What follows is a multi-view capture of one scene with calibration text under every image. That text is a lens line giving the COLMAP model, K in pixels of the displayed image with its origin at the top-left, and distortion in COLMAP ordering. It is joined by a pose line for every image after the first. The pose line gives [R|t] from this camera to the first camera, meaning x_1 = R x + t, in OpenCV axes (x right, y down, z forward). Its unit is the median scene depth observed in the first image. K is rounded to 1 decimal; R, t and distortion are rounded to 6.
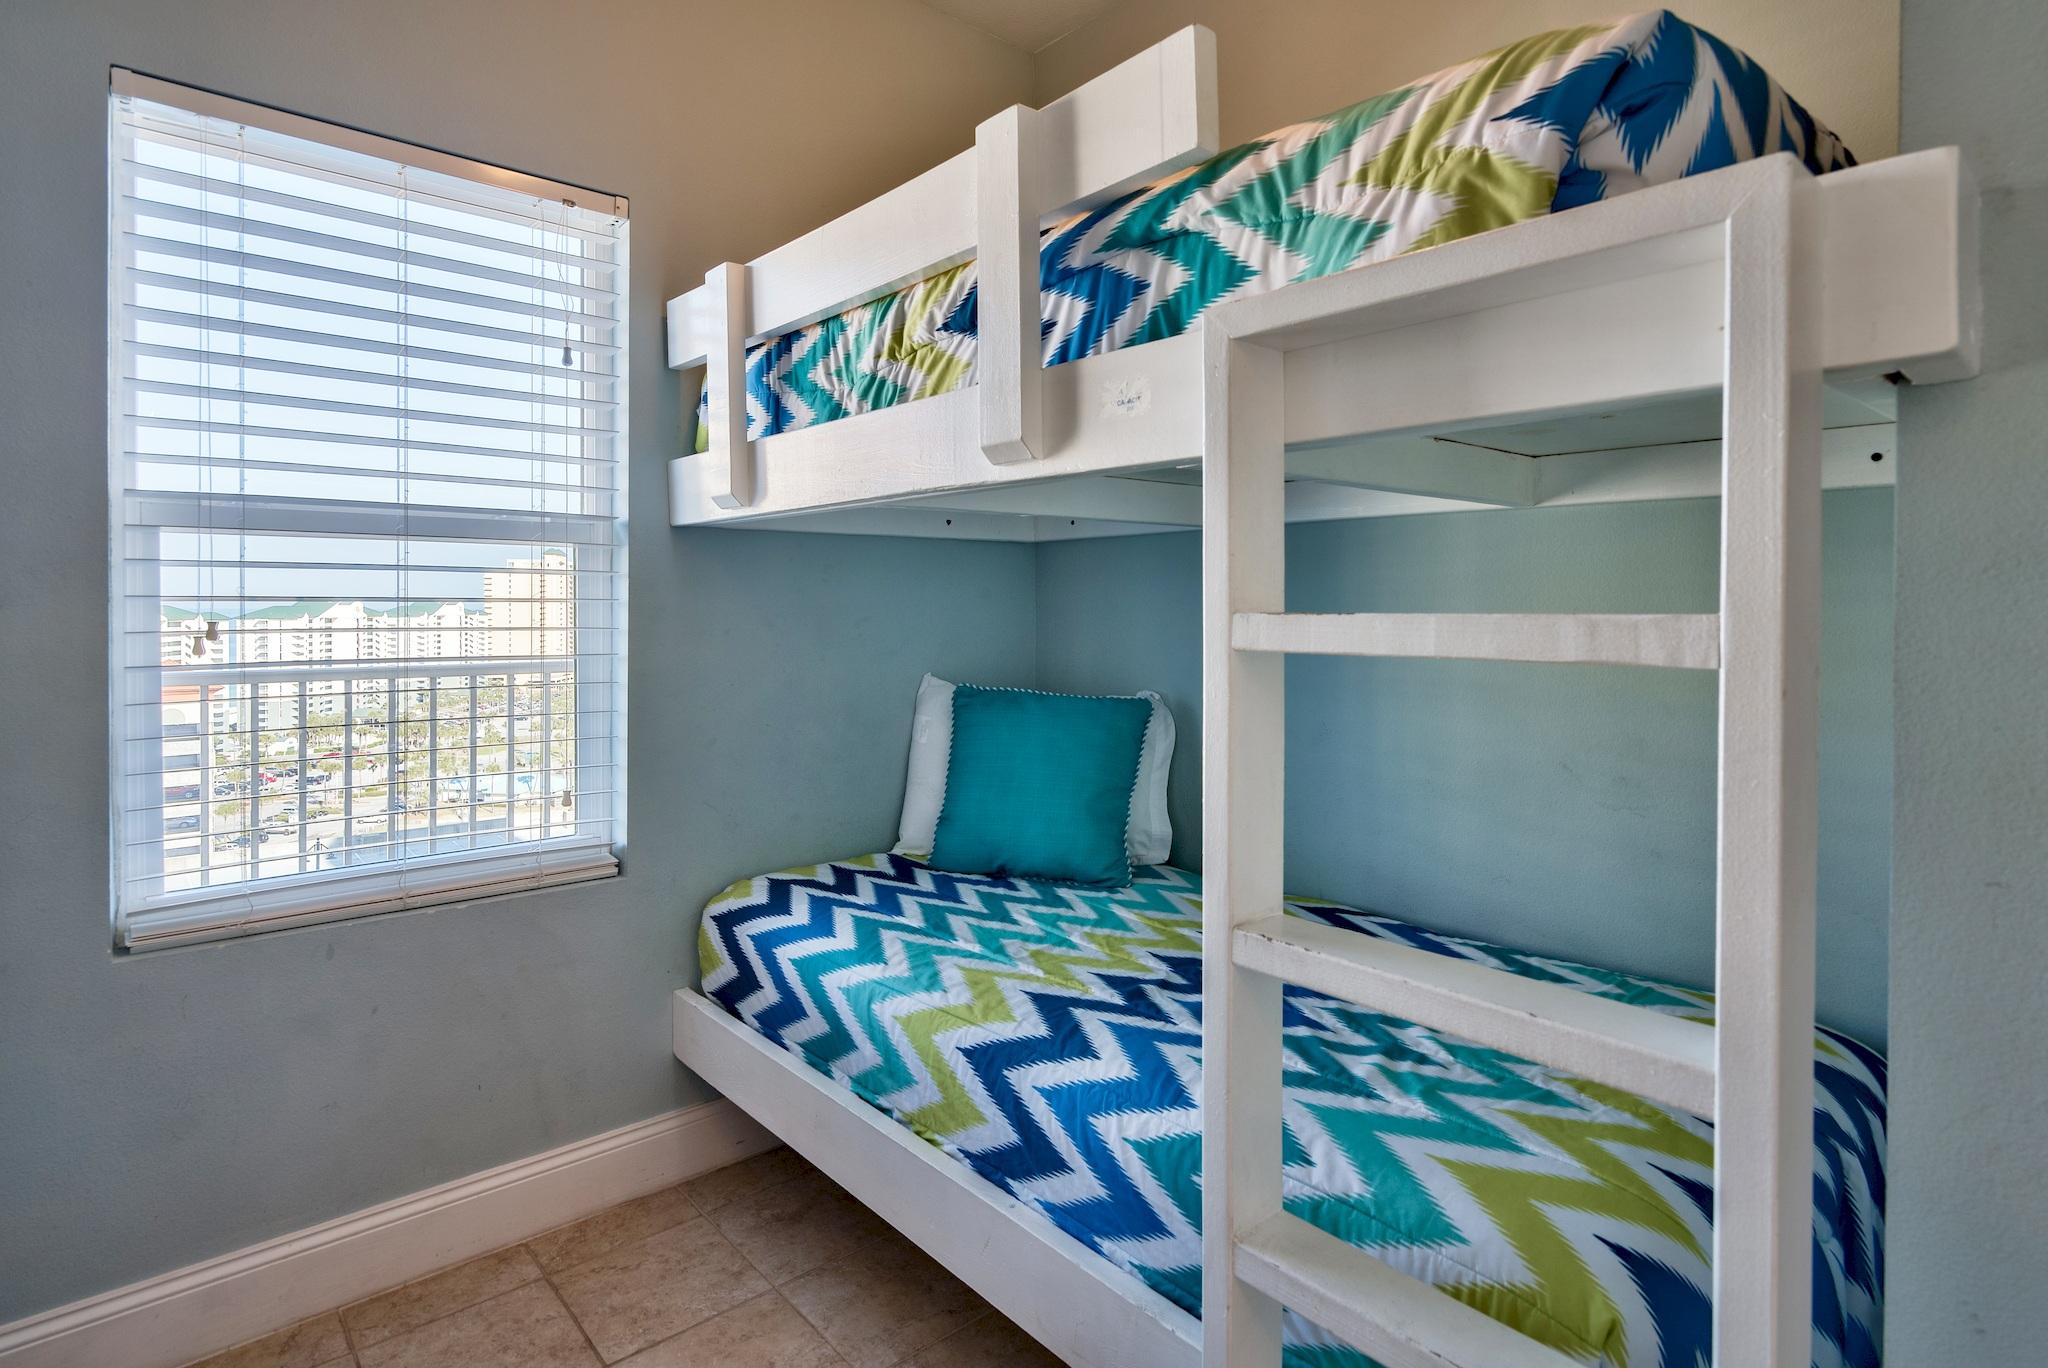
lens RADIAL K [[1090.2, 0, 1021.0], [0, 1090.2, 611.4], [0, 0, 1]] dist [0.029498, 0.000093]
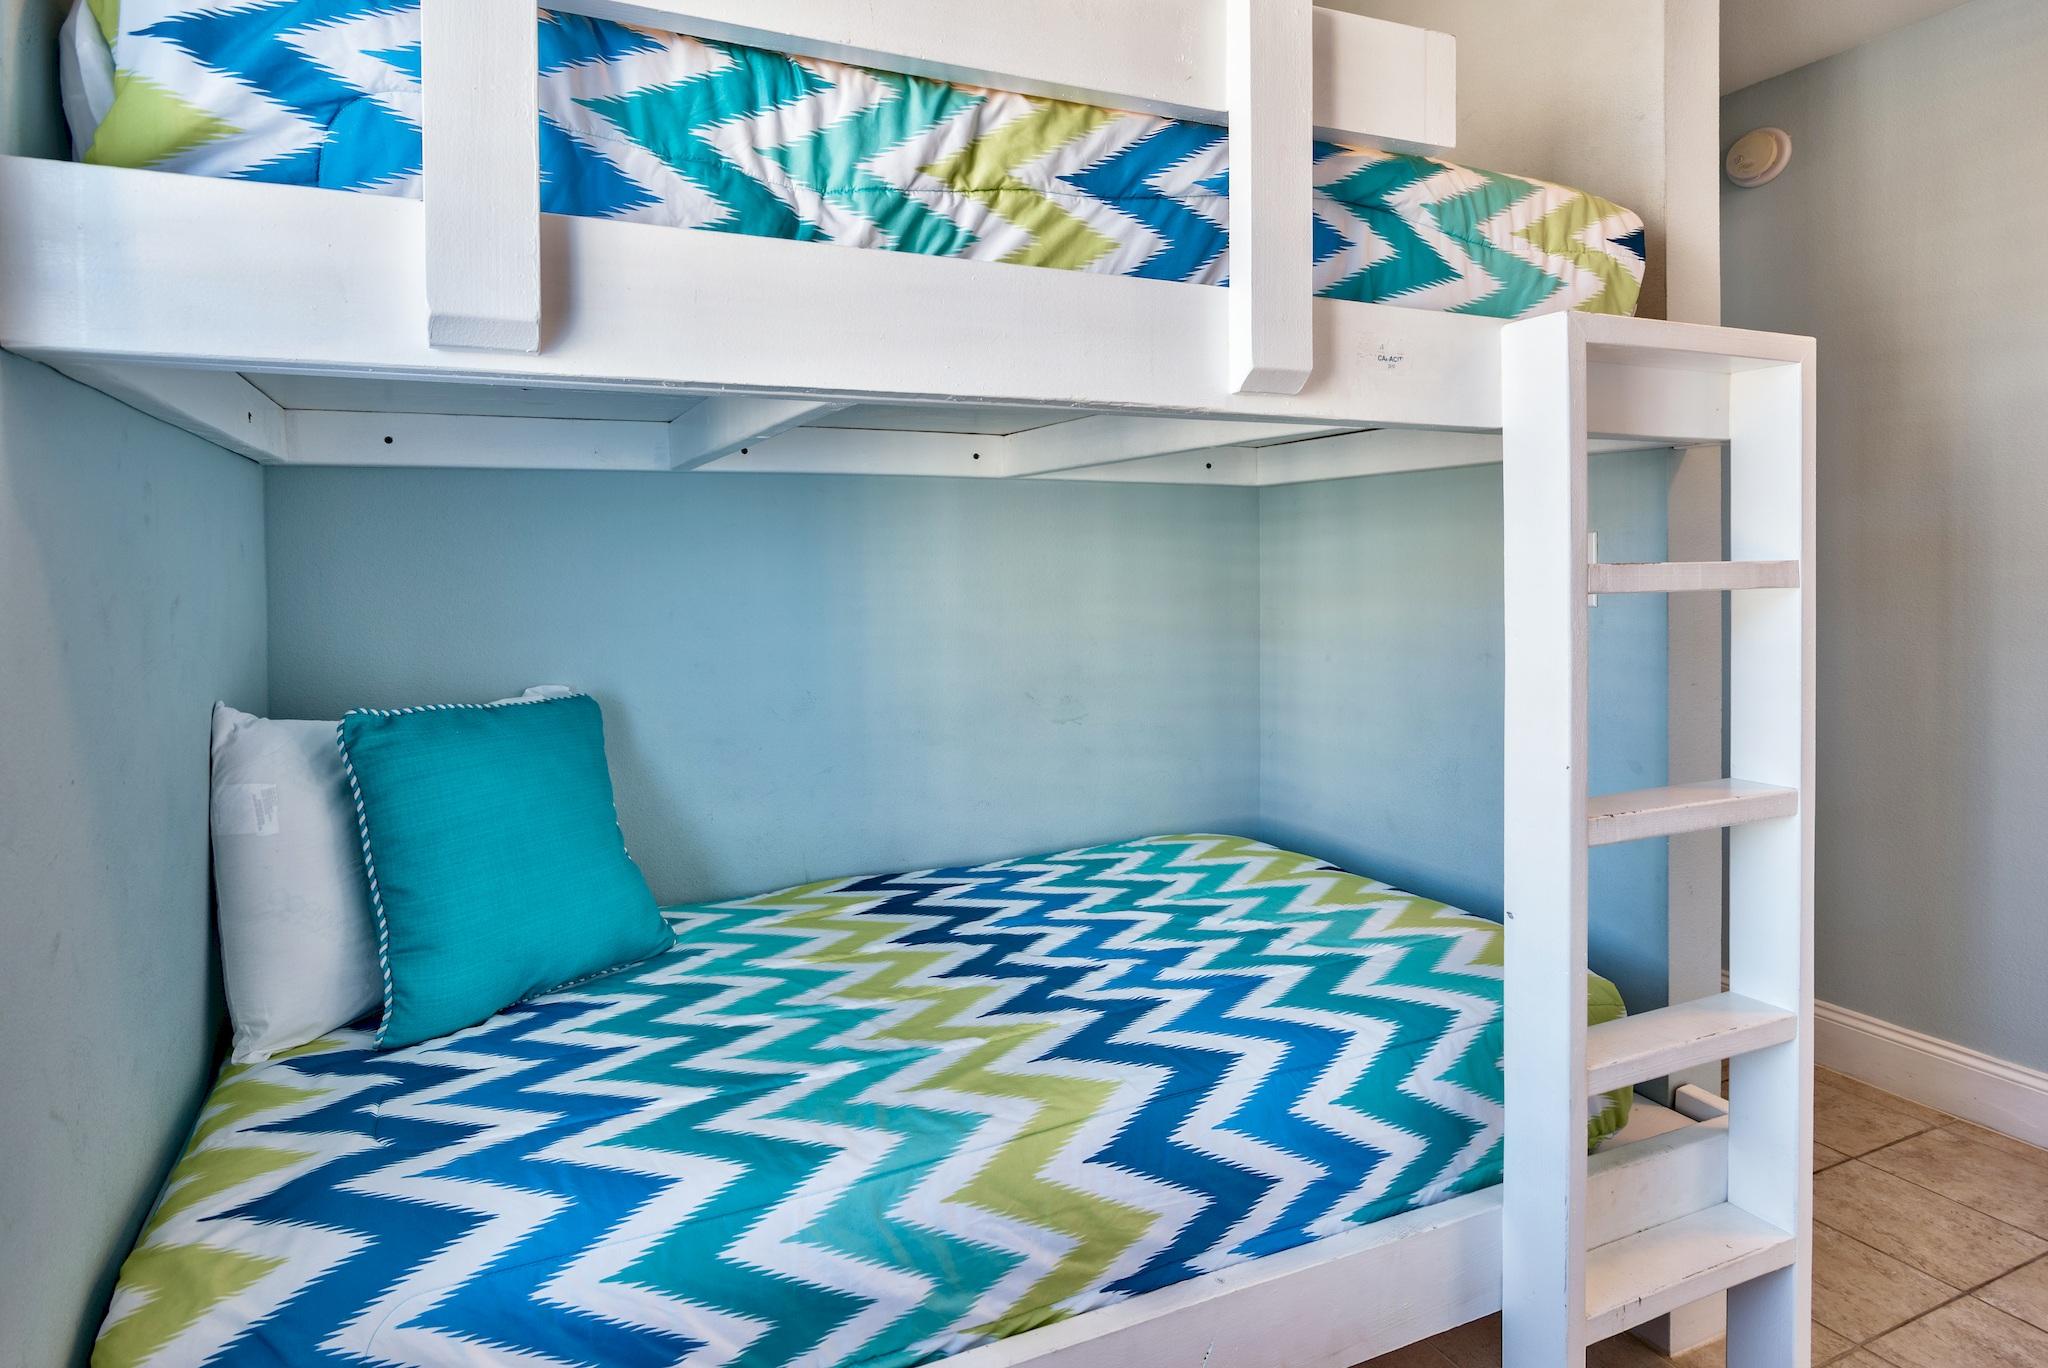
lens RADIAL K [[1019.9, 0, 1015.1], [0, 1019.9, 571.7], [0, 0, 1]] dist [0.000561, 0.000049]
pose [[0.315977, -0.011502, 0.948697, -0.684207], [0.013779, 0.999877, 0.007534, -0.005972], [-0.948667, 0.010691, 0.316097, 0.778835]]
